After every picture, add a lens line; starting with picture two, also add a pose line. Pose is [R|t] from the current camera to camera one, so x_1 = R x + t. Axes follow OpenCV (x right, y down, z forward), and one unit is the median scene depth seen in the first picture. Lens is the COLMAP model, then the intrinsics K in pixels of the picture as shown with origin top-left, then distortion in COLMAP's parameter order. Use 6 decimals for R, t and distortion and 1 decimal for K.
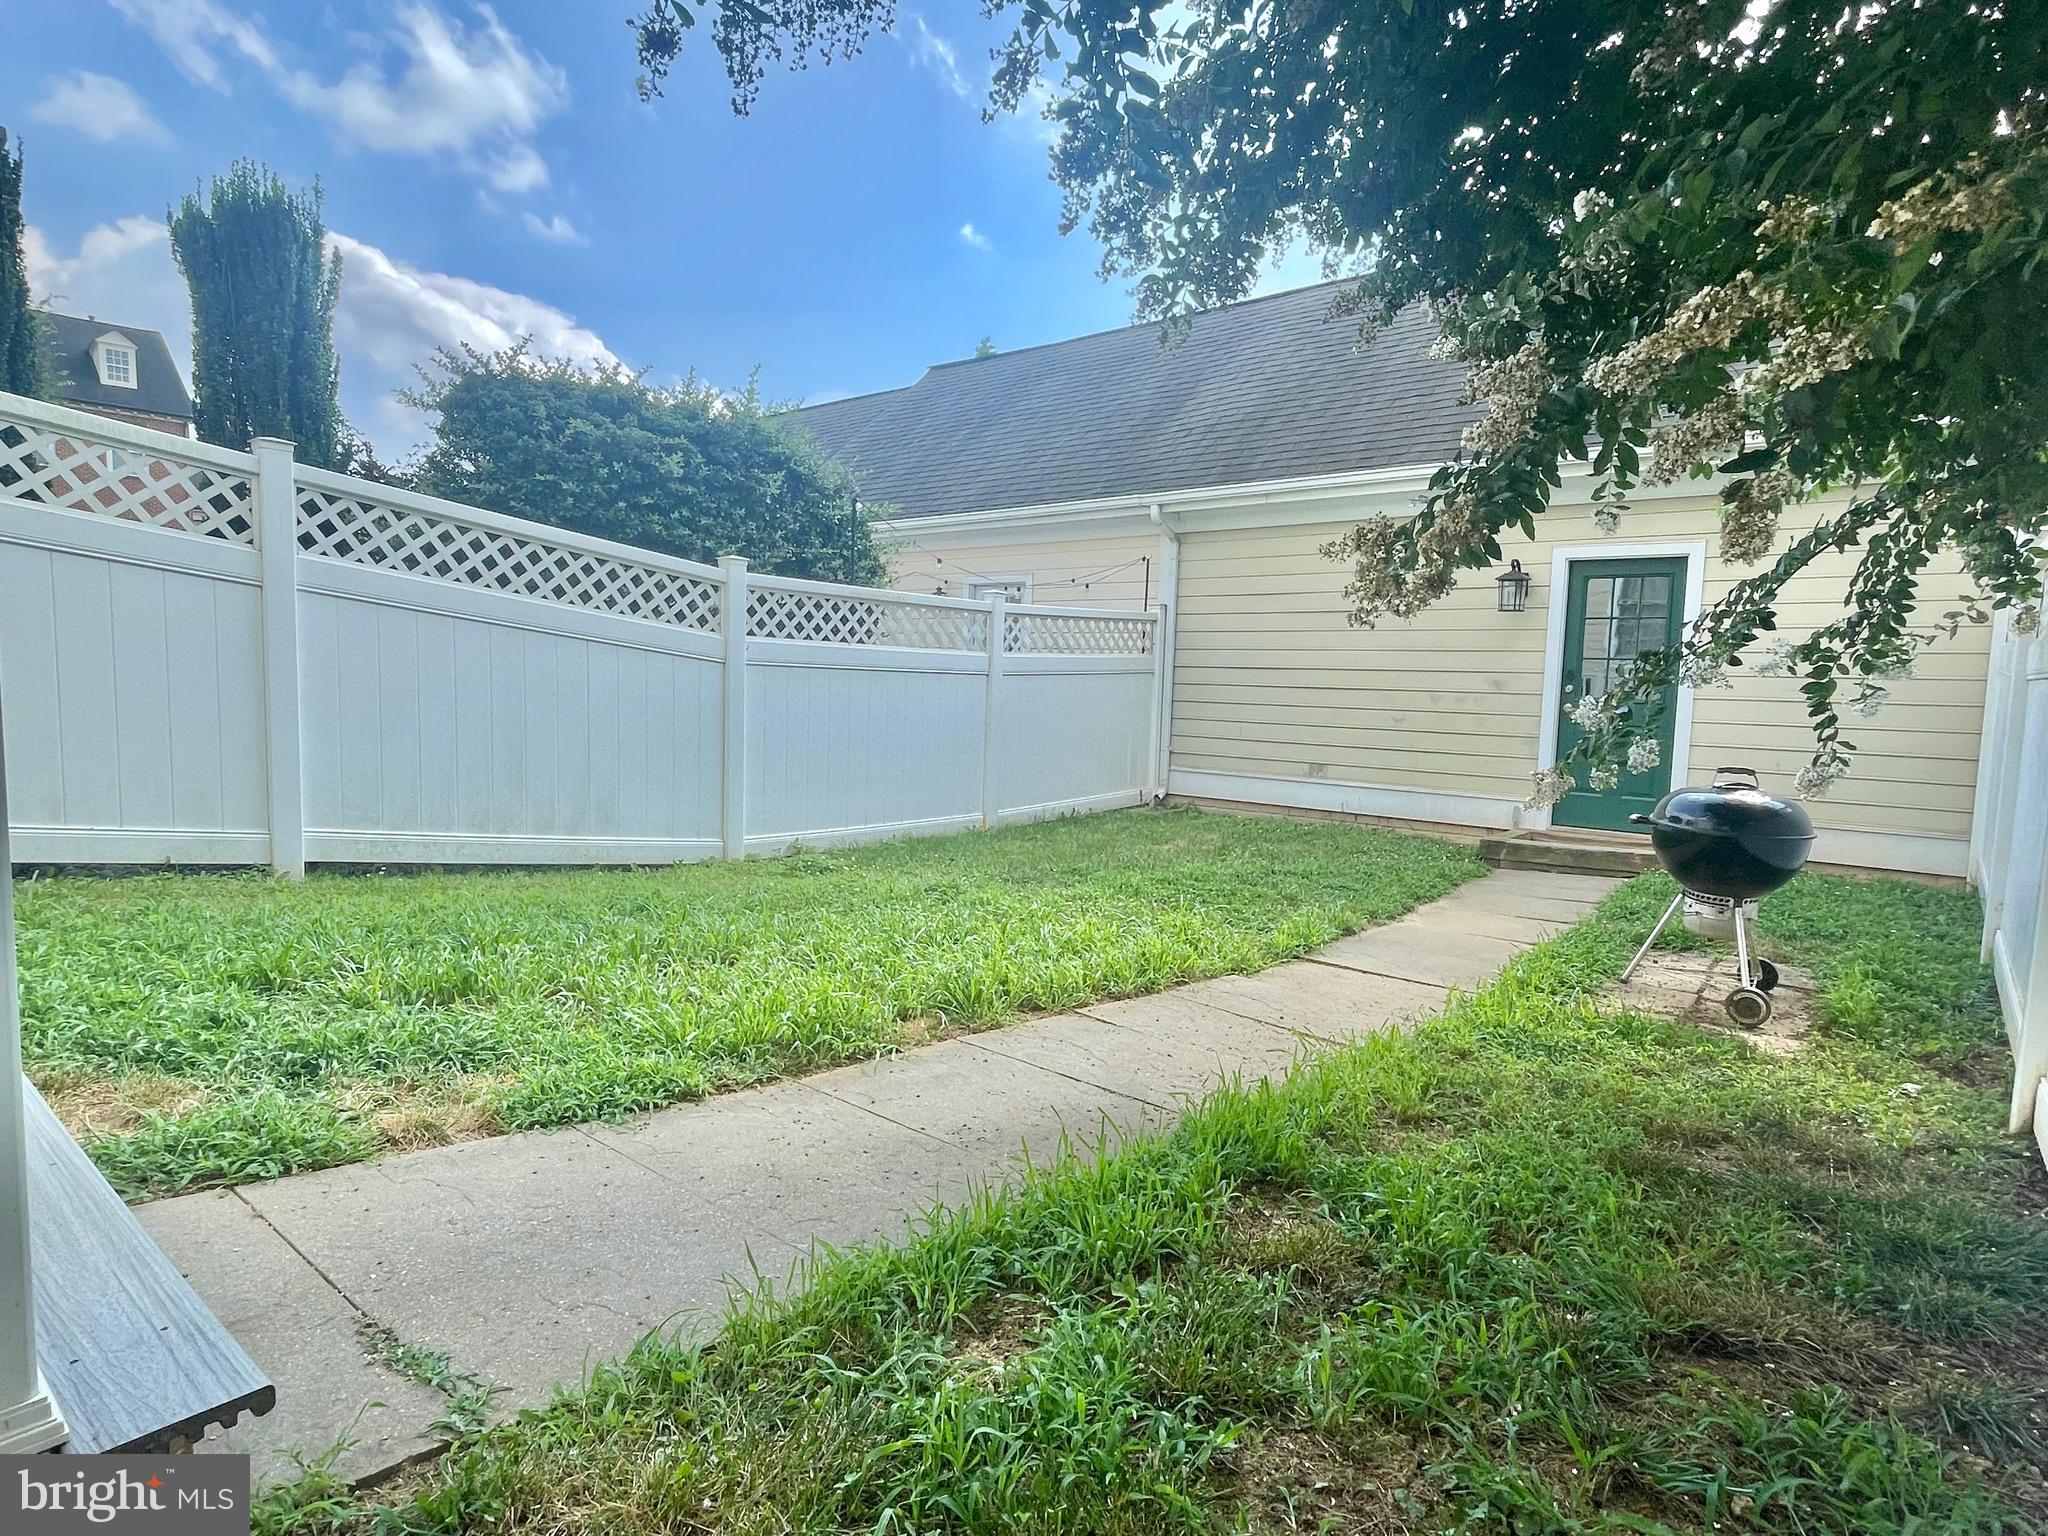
lens RADIAL K [[1097.1, 0, 1022.8], [0, 1097.1, 774.7], [0, 0, 1]] dist [0.001098, -0.000073]
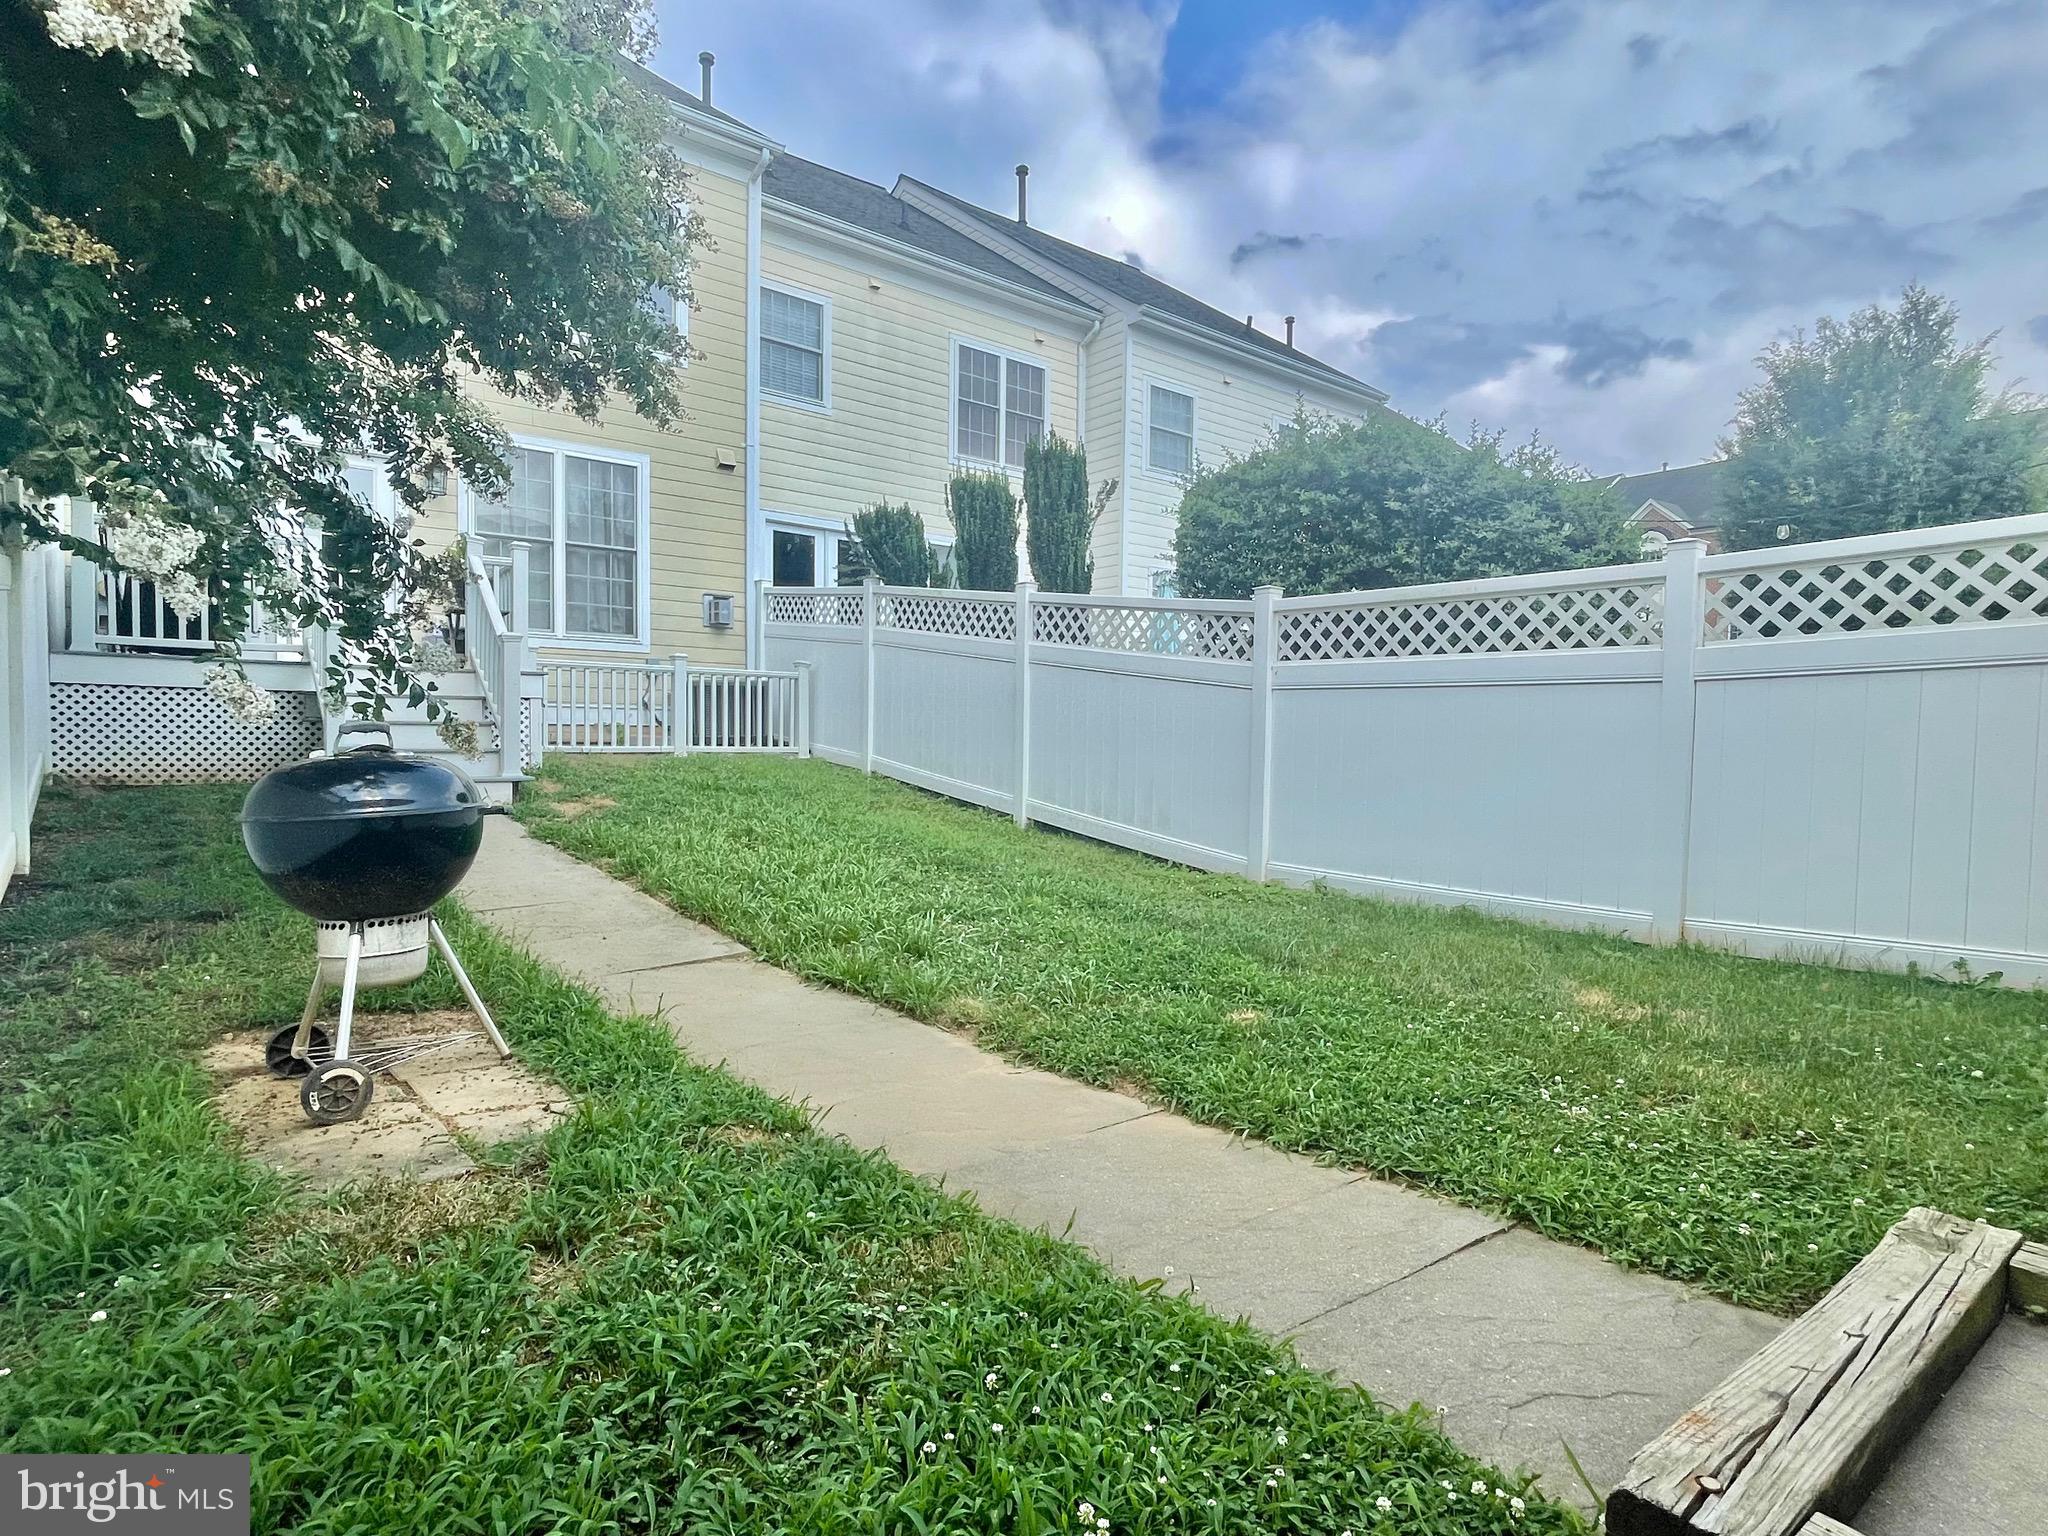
lens RADIAL K [[1097.1, 0, 1022.5], [0, 1097.1, 766.9], [0, 0, 1]] dist [0.001098, -0.000073]
pose [[-0.207253, 0.015135, -0.978170, 0.773973], [-0.089406, 0.995403, 0.034345, -0.043441], [0.974193, 0.094573, -0.204947, 0.977789]]
